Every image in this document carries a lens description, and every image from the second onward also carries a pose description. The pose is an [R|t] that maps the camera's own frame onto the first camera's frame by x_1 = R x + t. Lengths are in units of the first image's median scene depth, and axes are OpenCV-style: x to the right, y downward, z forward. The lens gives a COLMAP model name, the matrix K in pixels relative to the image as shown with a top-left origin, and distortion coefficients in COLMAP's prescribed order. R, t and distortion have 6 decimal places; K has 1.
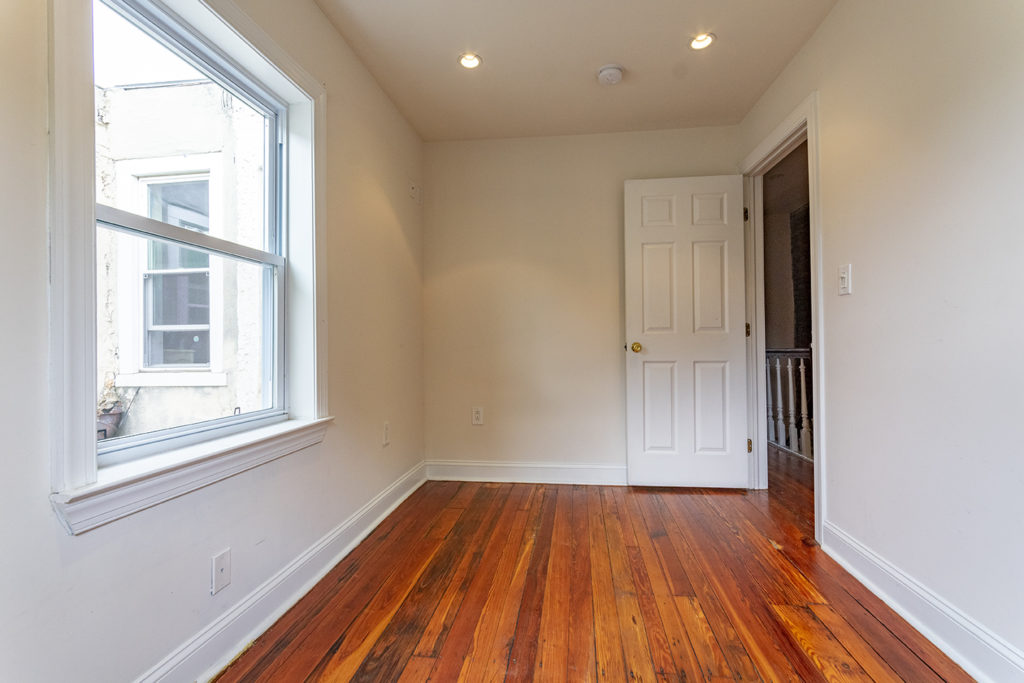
lens RADIAL K [[450.9, 0, 506.3], [0, 450.9, 339.9], [0, 0, 1]] dist [-0.001336, 0.000581]
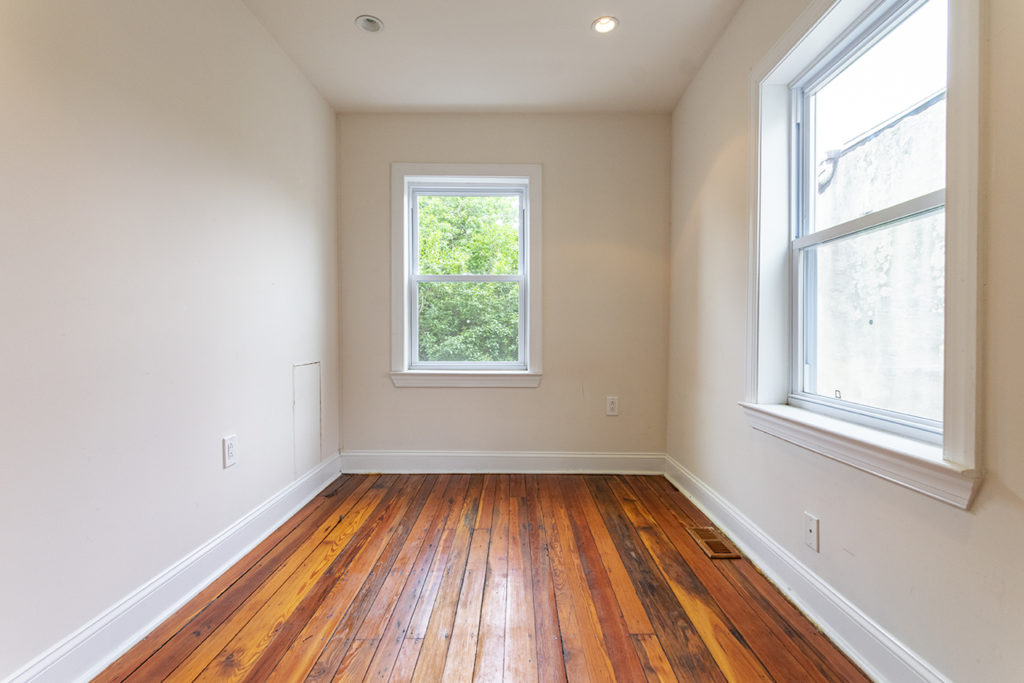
lens RADIAL K [[450.9, 0, 506.3], [0, 450.9, 339.9], [0, 0, 1]] dist [-0.001336, 0.000581]
pose [[-0.990152, 0.015658, -0.139120, 0.252146], [0.015018, 0.999871, 0.005652, 0.019852], [0.139191, 0.003507, -0.990259, 1.915175]]
